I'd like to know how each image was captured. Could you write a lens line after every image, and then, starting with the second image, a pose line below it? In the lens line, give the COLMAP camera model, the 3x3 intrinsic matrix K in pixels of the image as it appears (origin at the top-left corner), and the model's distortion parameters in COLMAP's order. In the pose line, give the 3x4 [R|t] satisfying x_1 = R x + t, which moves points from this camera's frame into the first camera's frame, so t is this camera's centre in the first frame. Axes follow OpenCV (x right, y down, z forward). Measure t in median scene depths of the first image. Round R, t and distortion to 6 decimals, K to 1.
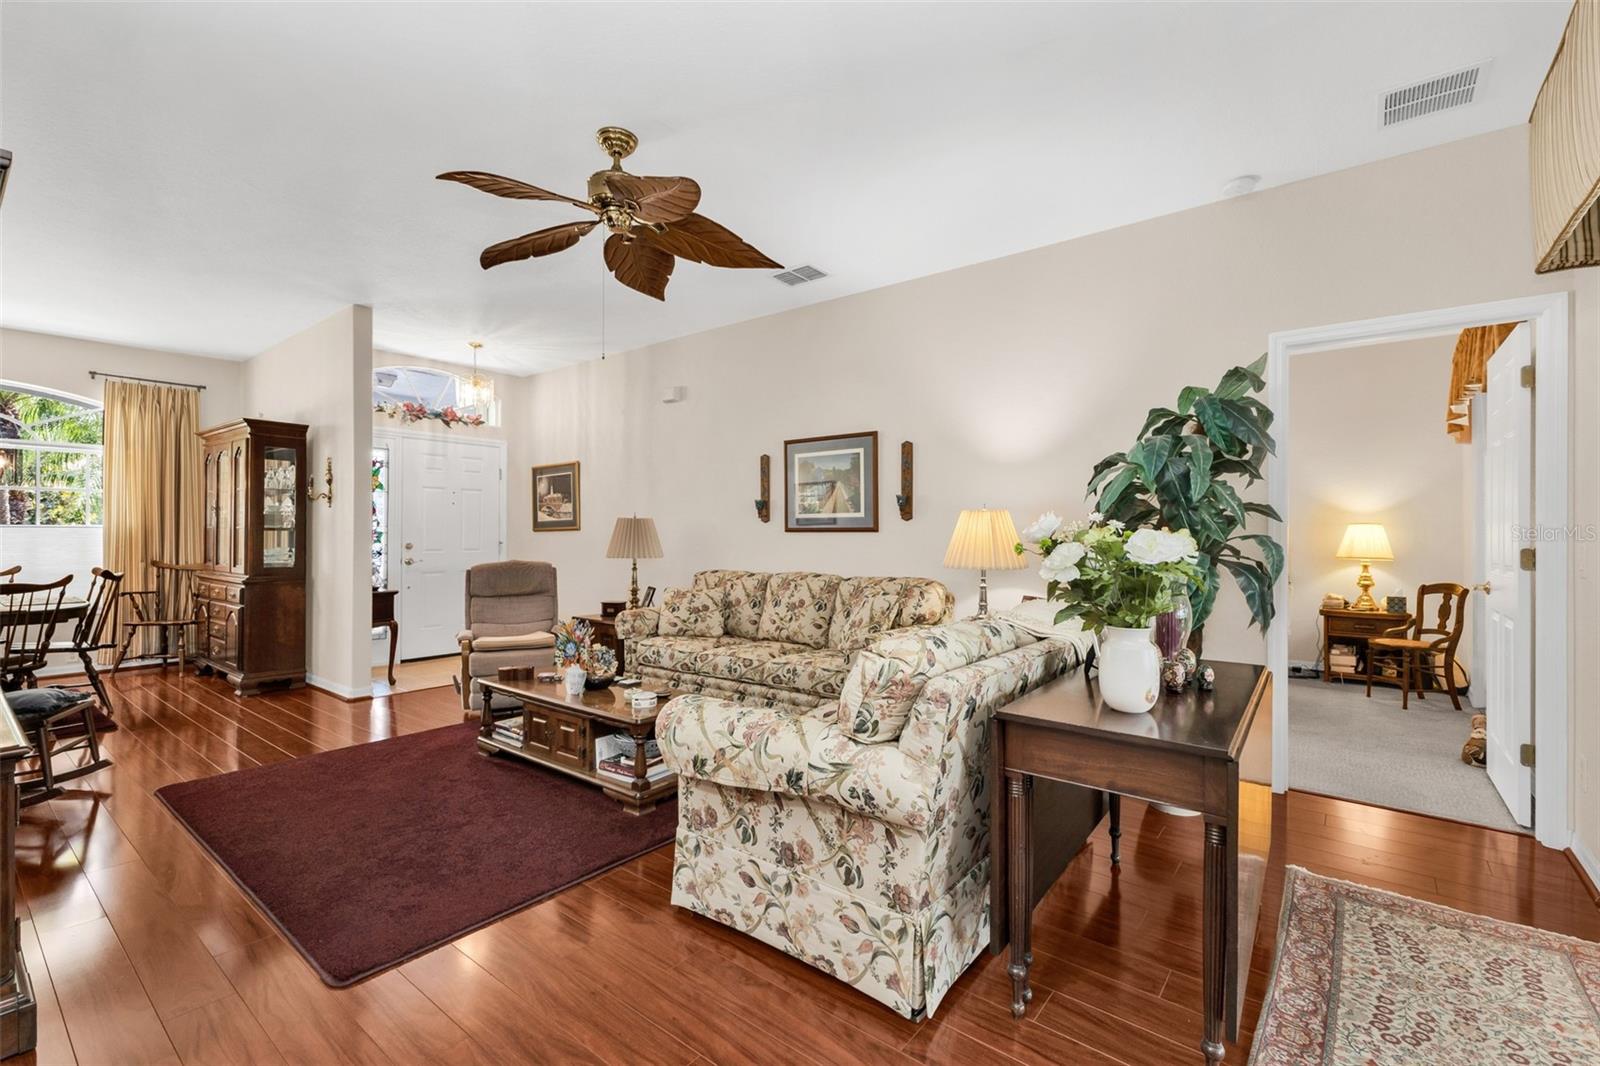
lens RADIAL K [[693.1, 0, 824.0], [0, 693.1, 532.6], [0, 0, 1]] dist [-0.003295, -0.000742]
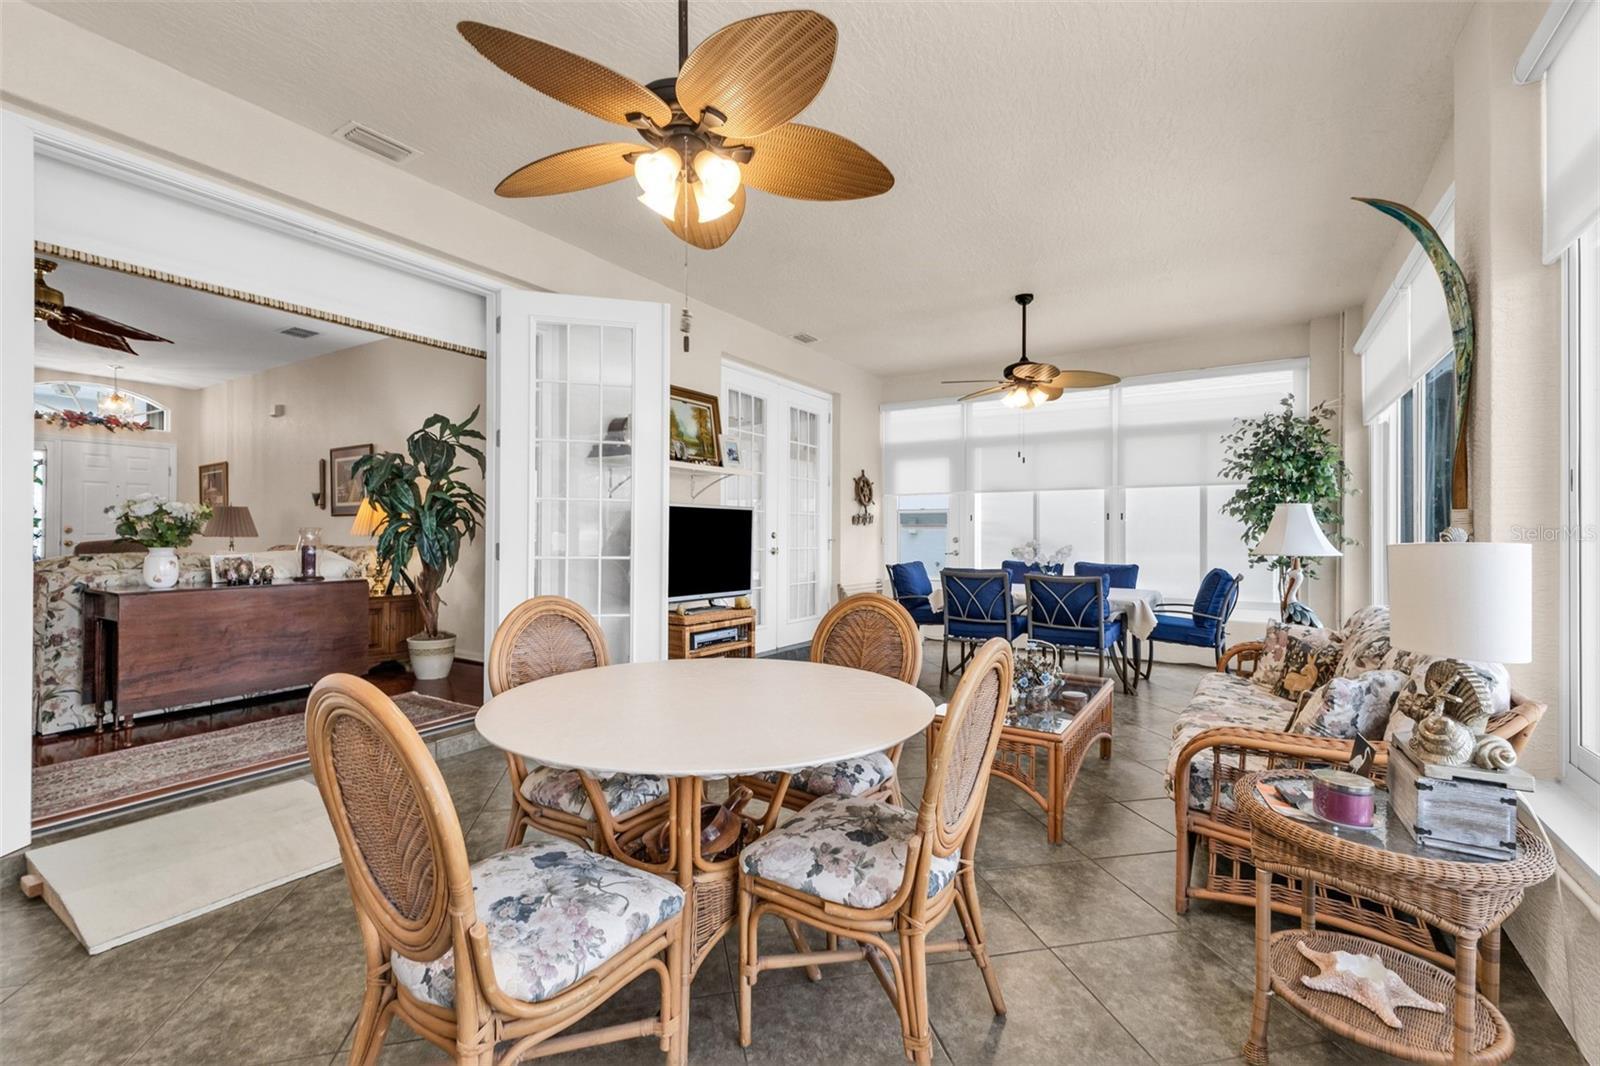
lens RADIAL K [[693.1, 0, 824.0], [0, 693.1, 532.6], [0, 0, 1]] dist [-0.003295, -0.000742]
pose [[0.994824, 0.000740, 0.101614, 0.584794], [-0.001150, 0.999991, 0.003979, 0.017080], [-0.101610, -0.004075, 0.994816, -0.328572]]
